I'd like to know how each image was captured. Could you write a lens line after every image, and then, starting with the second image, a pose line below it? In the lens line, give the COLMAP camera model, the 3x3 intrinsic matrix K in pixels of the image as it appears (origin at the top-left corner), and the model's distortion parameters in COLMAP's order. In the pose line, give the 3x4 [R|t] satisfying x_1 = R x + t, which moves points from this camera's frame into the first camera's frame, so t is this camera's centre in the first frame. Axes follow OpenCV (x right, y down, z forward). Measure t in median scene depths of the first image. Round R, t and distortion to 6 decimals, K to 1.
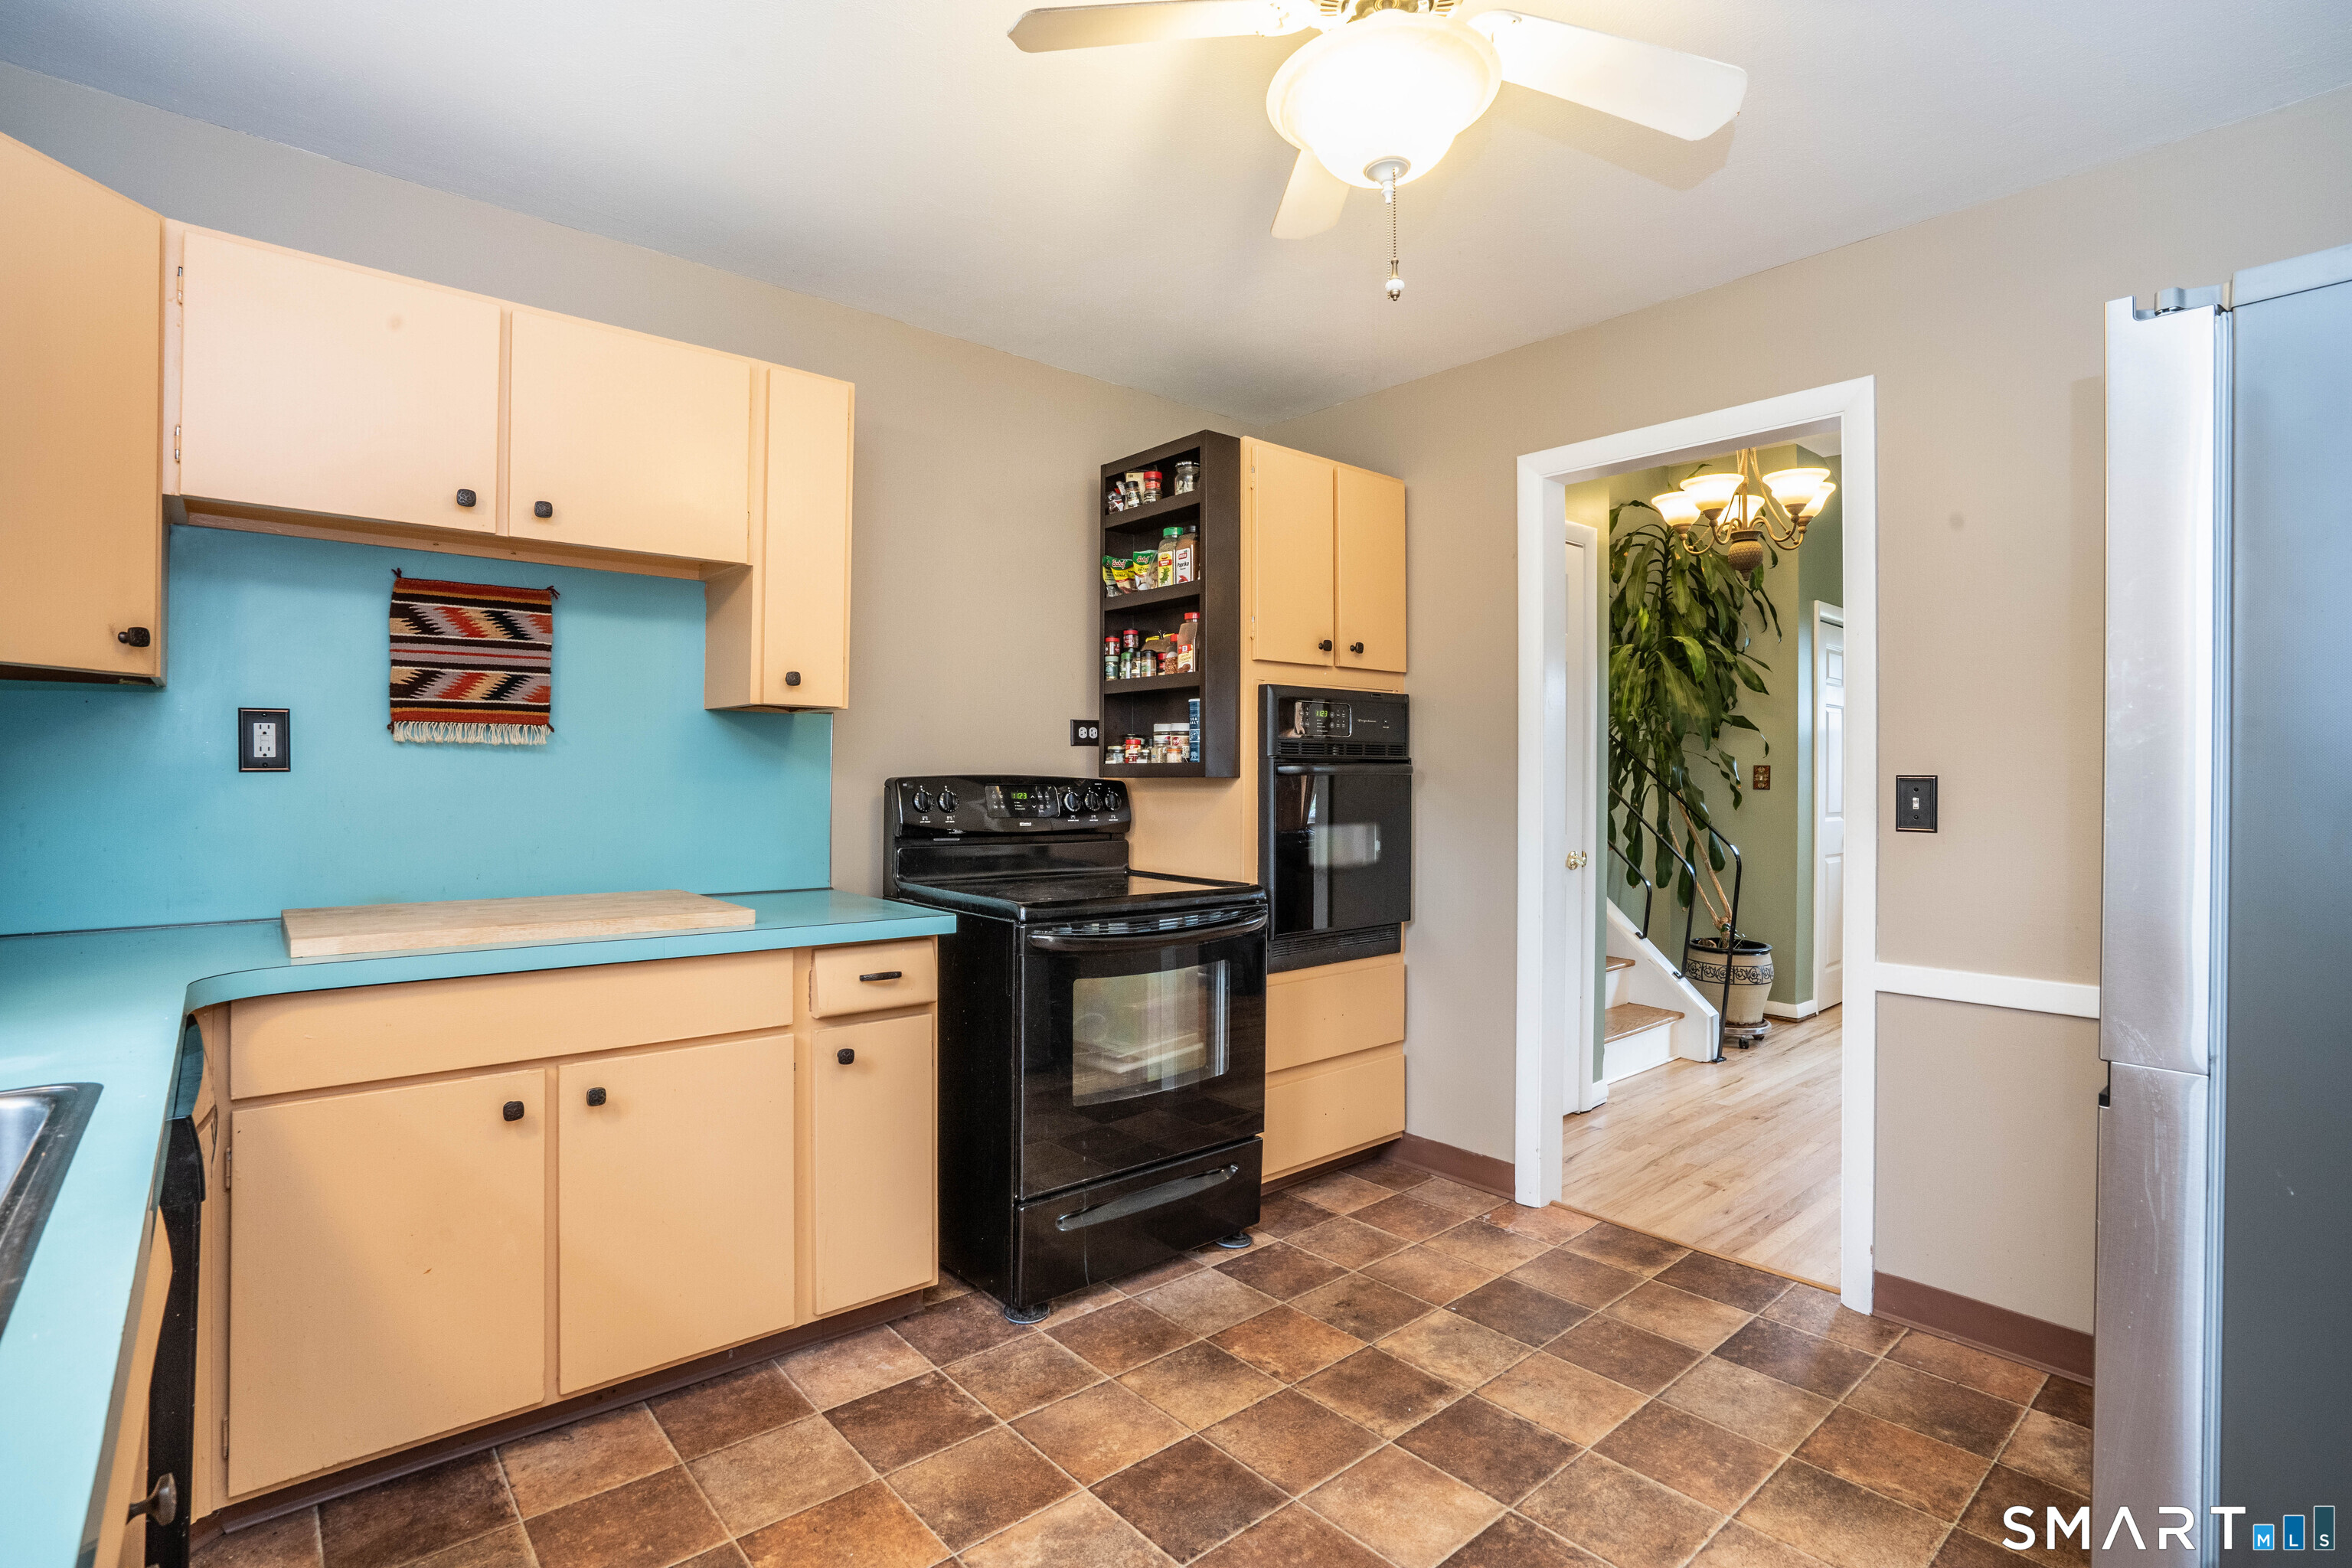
lens RADIAL K [[1084.9, 0, 1208.1], [0, 1084.9, 774.9], [0, 0, 1]] dist [-0.048056, 0.011057]
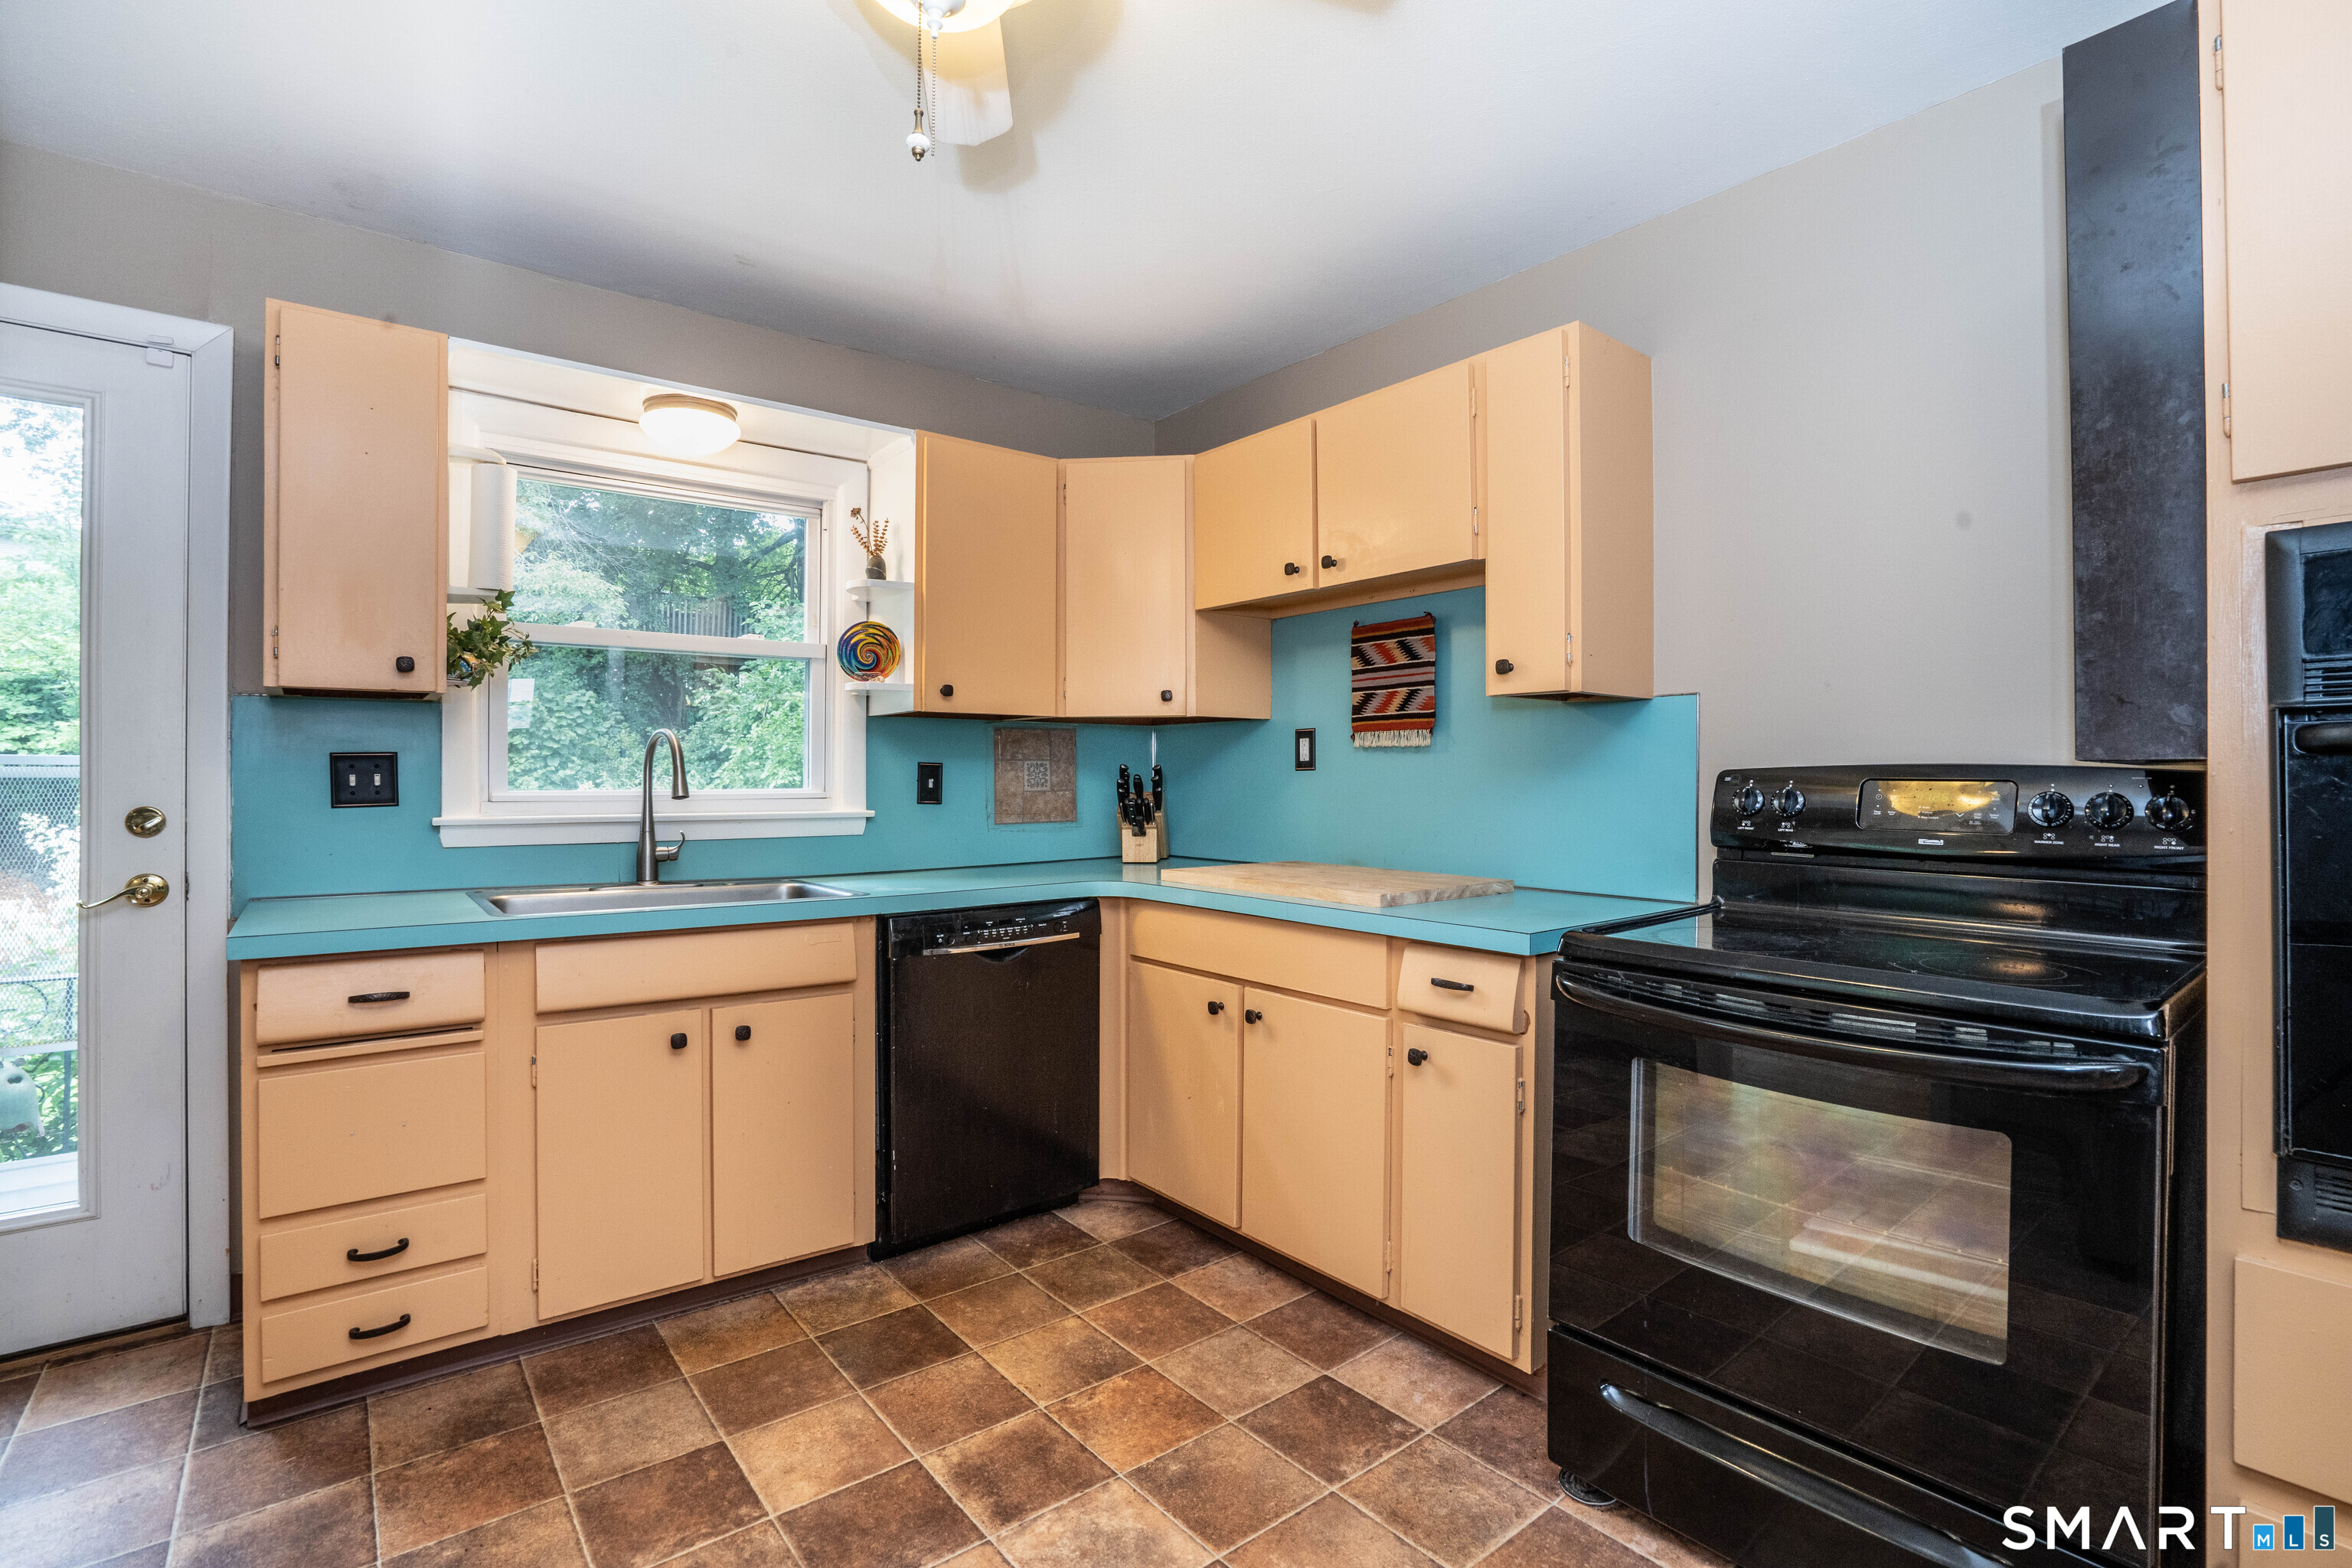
lens RADIAL K [[1084.9, 0, 1168.9], [0, 1084.9, 778.2], [0, 0, 1]] dist [-0.048056, 0.011057]
pose [[-0.055273, -0.003025, -0.998467, 0.646855], [0.006509, 0.999973, -0.003390, 0.011726], [0.998450, -0.006686, -0.055252, 0.834072]]
